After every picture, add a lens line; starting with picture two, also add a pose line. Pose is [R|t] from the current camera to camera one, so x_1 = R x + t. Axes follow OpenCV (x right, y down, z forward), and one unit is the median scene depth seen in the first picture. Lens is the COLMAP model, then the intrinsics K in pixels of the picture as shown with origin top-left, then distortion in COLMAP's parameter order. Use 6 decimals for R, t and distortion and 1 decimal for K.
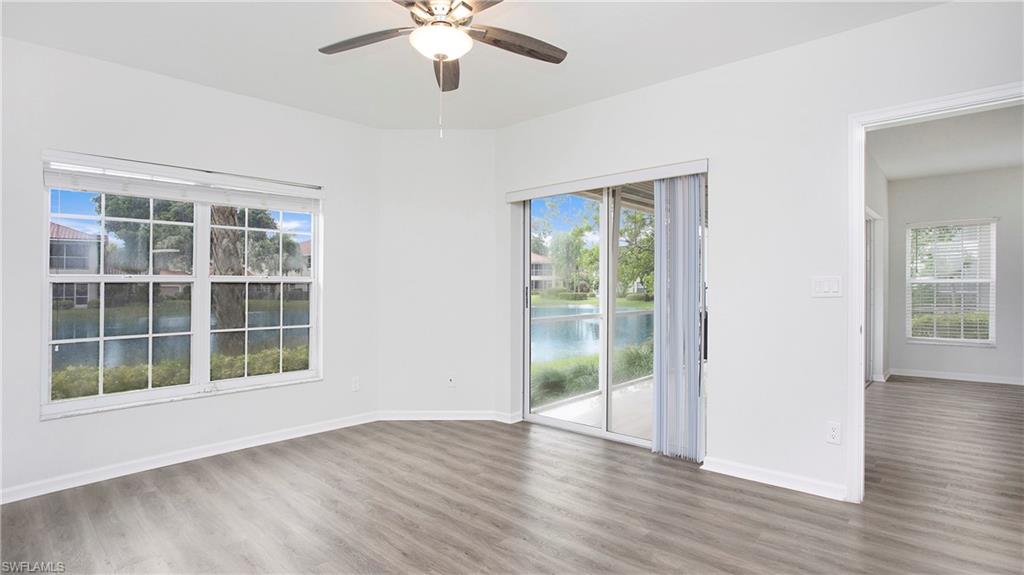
lens RADIAL K [[516.9, 0, 517.4], [0, 516.9, 286.9], [0, 0, 1]] dist [-0.054095, 0.000289]
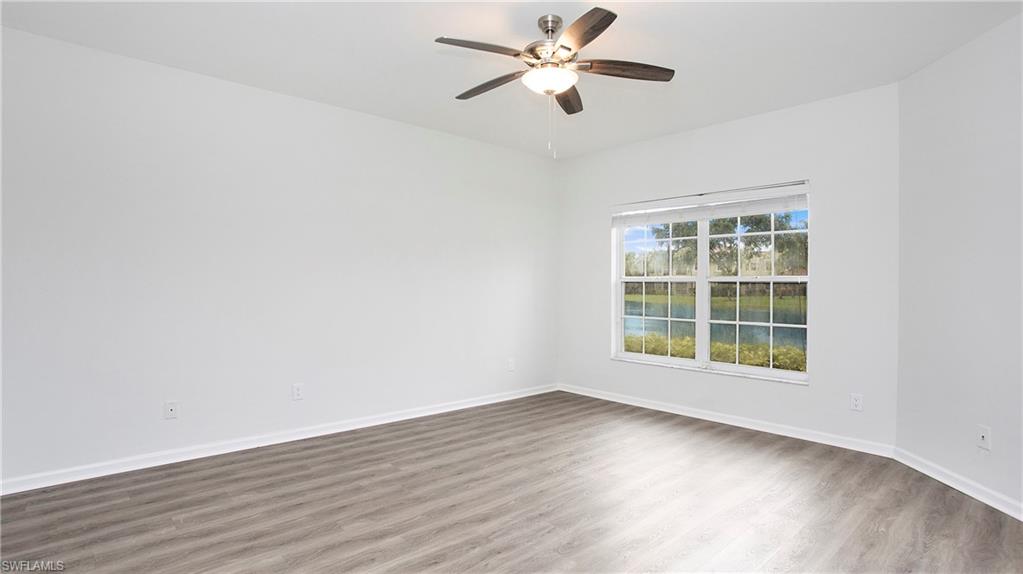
lens RADIAL K [[516.4, 0, 516.9], [0, 516.4, 286.4], [0, 0, 1]] dist [-0.054095, 0.000289]
pose [[-0.093103, 0.000222, -0.995656, 0.685182], [-0.008718, 0.999961, 0.001038, 0.004718], [0.995618, 0.008776, -0.093098, 0.629892]]
